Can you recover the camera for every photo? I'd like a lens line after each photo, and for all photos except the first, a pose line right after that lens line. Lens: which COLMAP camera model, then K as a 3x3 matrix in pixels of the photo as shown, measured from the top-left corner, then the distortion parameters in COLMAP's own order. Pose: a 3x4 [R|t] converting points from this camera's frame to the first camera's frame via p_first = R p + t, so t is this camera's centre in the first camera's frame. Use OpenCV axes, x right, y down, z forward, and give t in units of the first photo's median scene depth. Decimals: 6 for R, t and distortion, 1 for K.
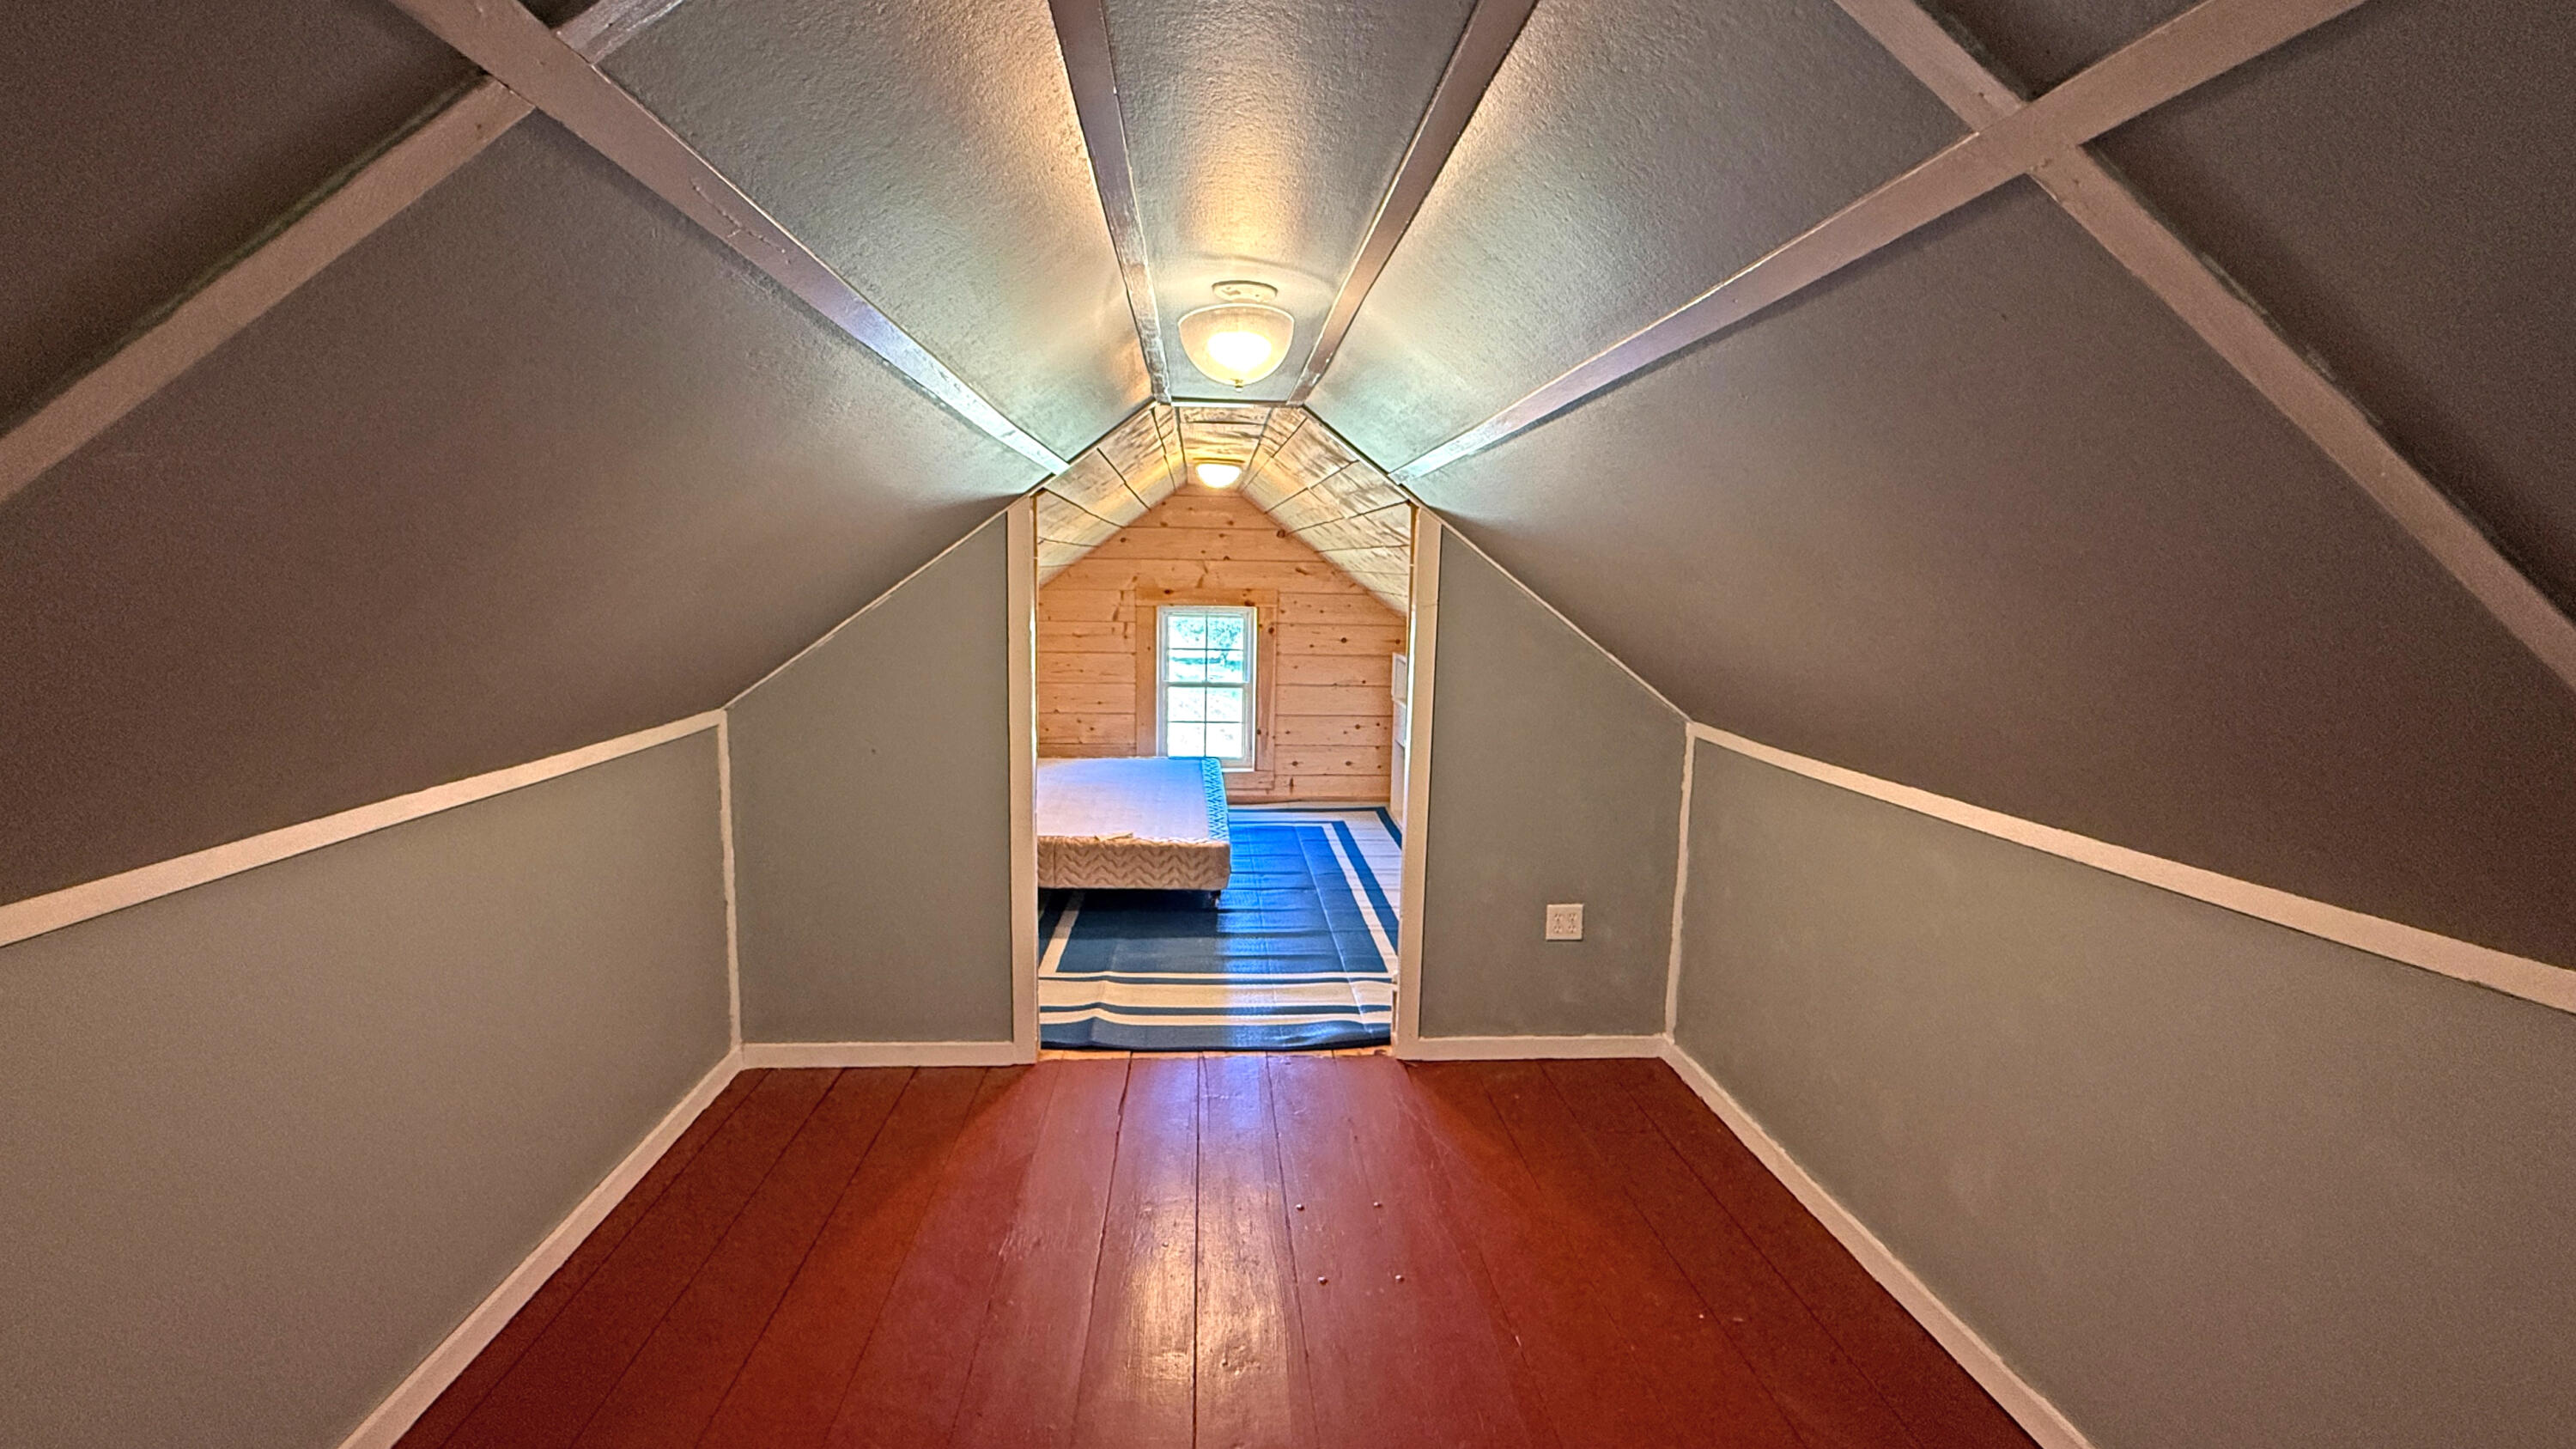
lens RADIAL K [[1042.9, 0, 1288.0], [0, 1042.9, 724.5], [0, 0, 1]] dist [-0.002359, -0.000040]
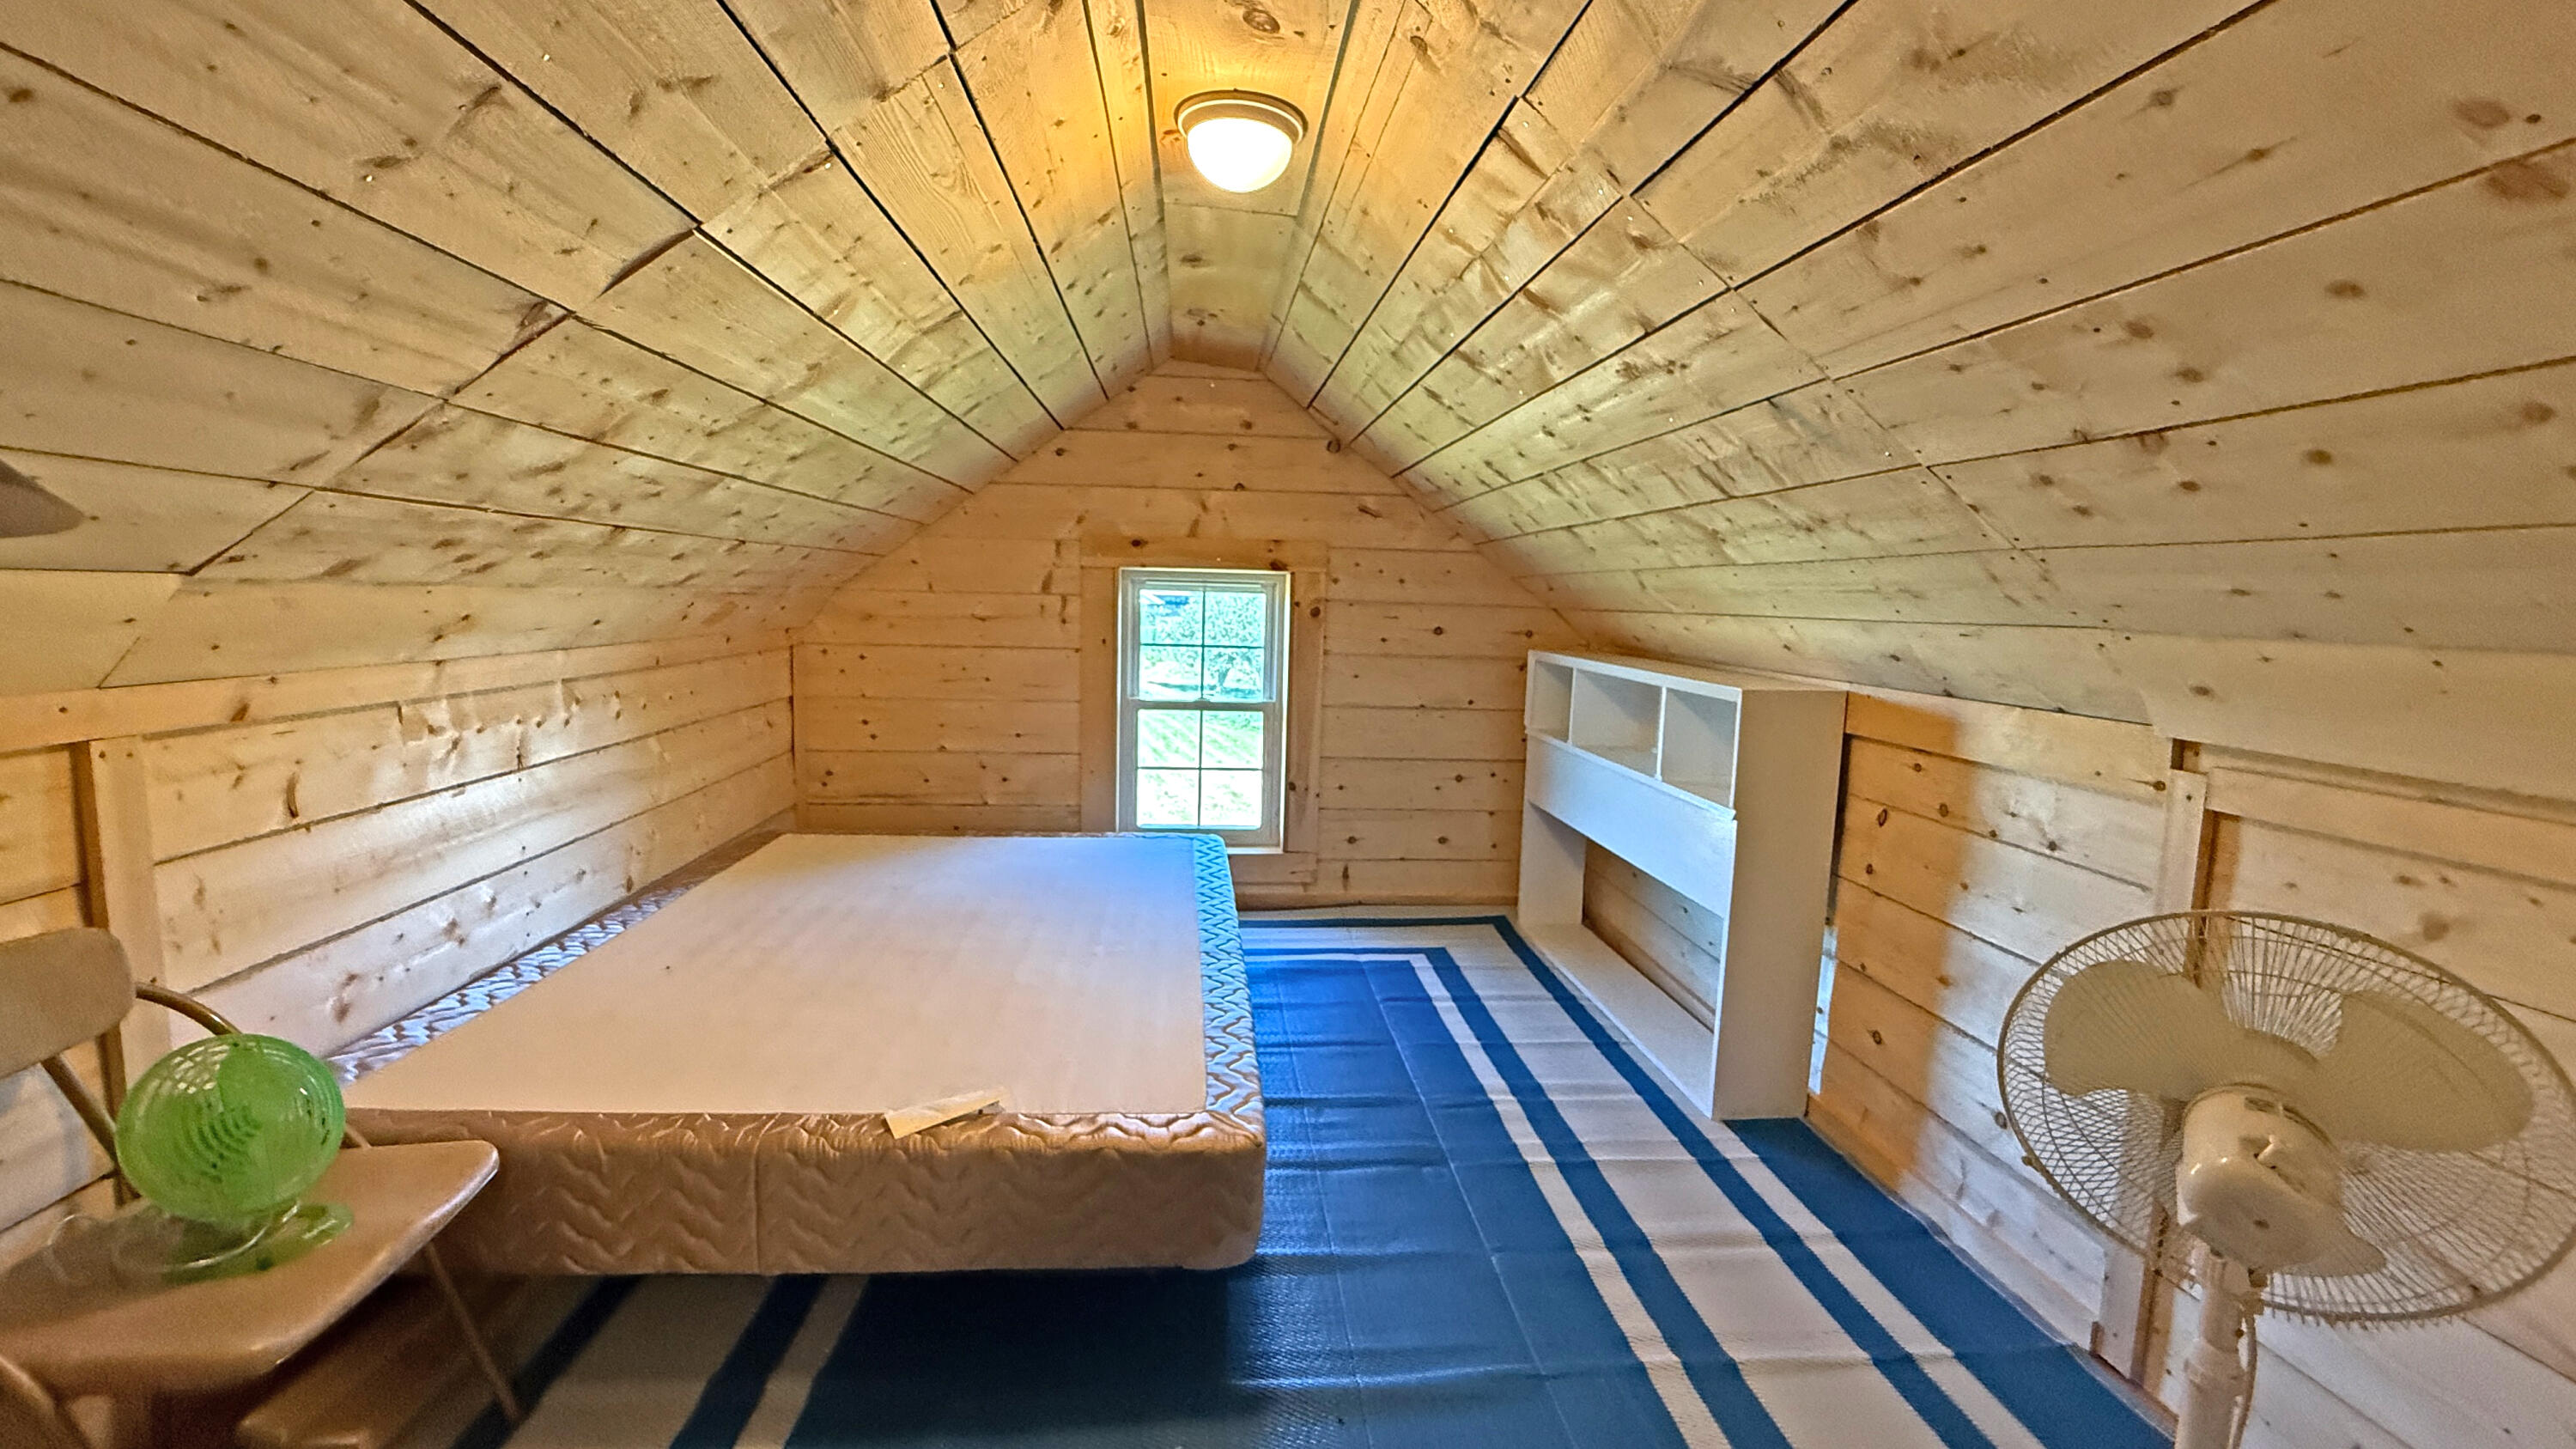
lens RADIAL K [[1042.9, 0, 1288.0], [0, 1042.9, 724.5], [0, 0, 1]] dist [-0.002359, -0.000040]
pose [[0.999965, 0.006880, 0.004839, -0.033756], [-0.006743, 0.999587, -0.027934, -0.011321], [-0.005029, 0.027900, 0.999598, 0.421703]]
